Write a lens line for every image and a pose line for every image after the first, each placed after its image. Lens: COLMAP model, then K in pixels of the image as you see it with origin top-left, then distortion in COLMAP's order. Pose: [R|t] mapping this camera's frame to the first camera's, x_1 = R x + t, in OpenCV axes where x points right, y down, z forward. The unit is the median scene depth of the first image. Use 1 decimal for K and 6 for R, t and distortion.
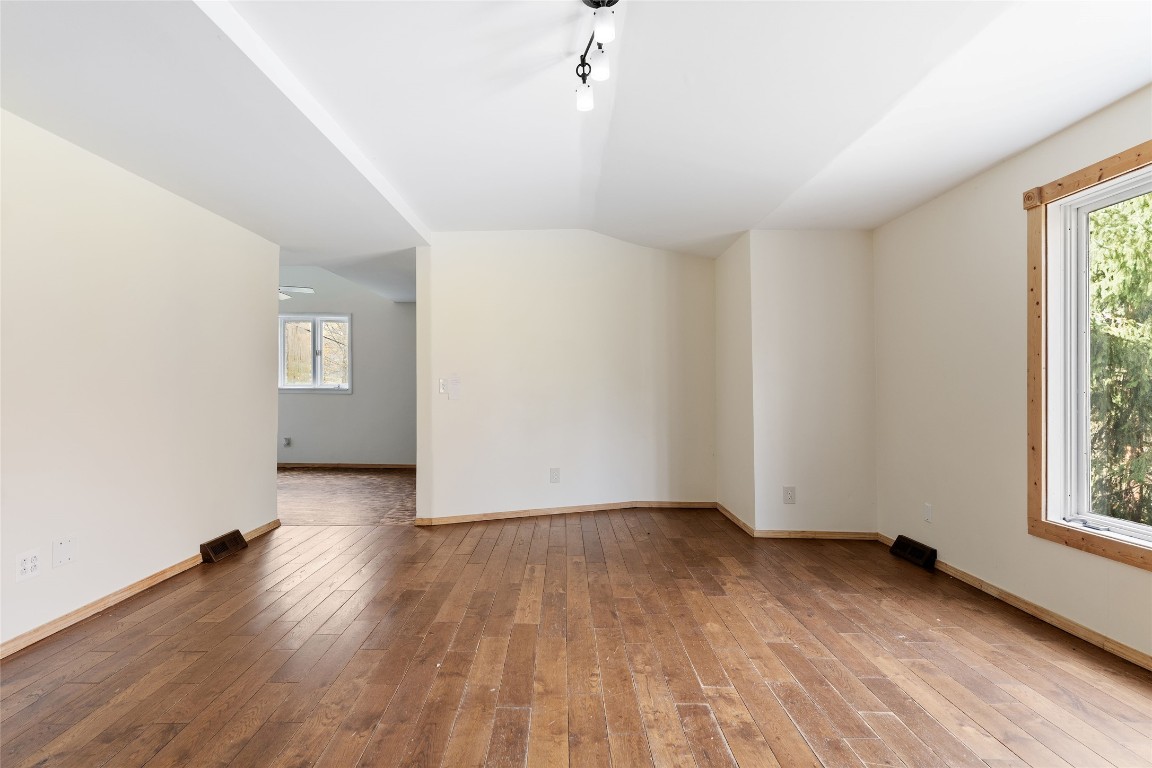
lens RADIAL K [[550.6, 0, 576.0], [0, 550.6, 385.8], [0, 0, 1]] dist [-0.005647, 0.000711]
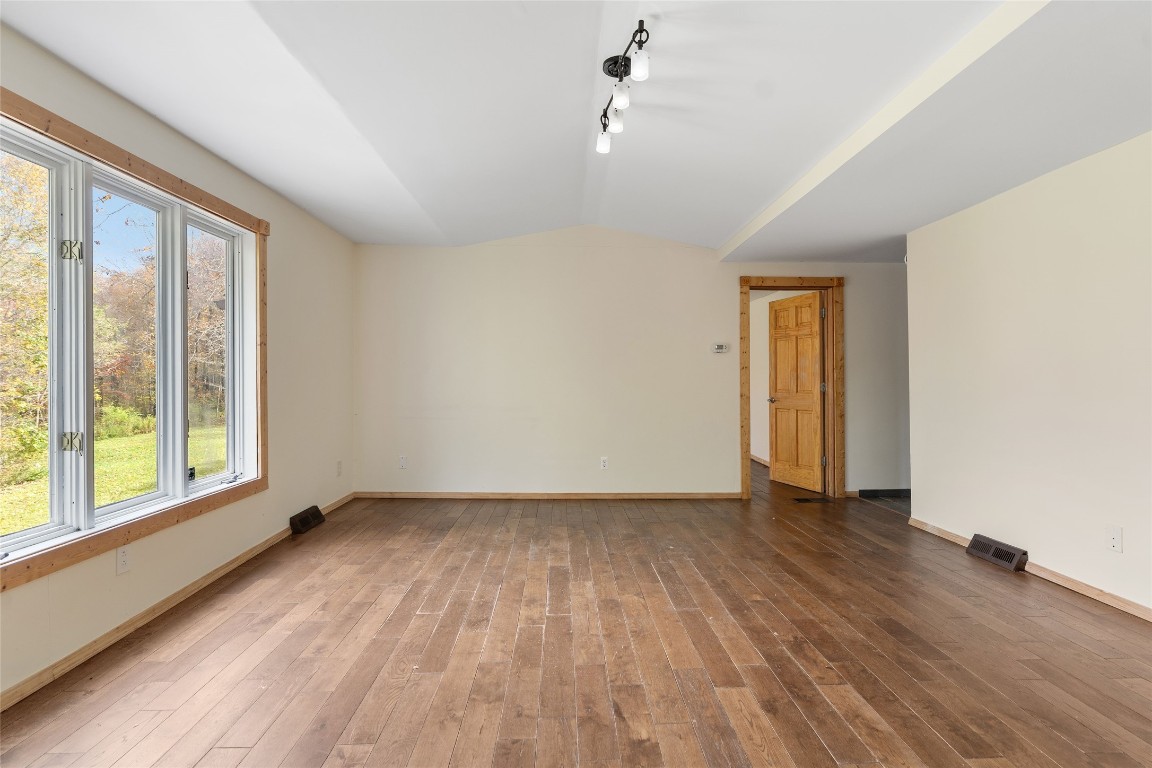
lens RADIAL K [[550.6, 0, 575.8], [0, 550.6, 380.4], [0, 0, 1]] dist [-0.005647, 0.000711]
pose [[-0.999975, -0.005182, -0.004867, 0.148127], [-0.005180, 0.999986, -0.000580, 0.001403], [0.004869, -0.000554, -0.999988, 1.957205]]
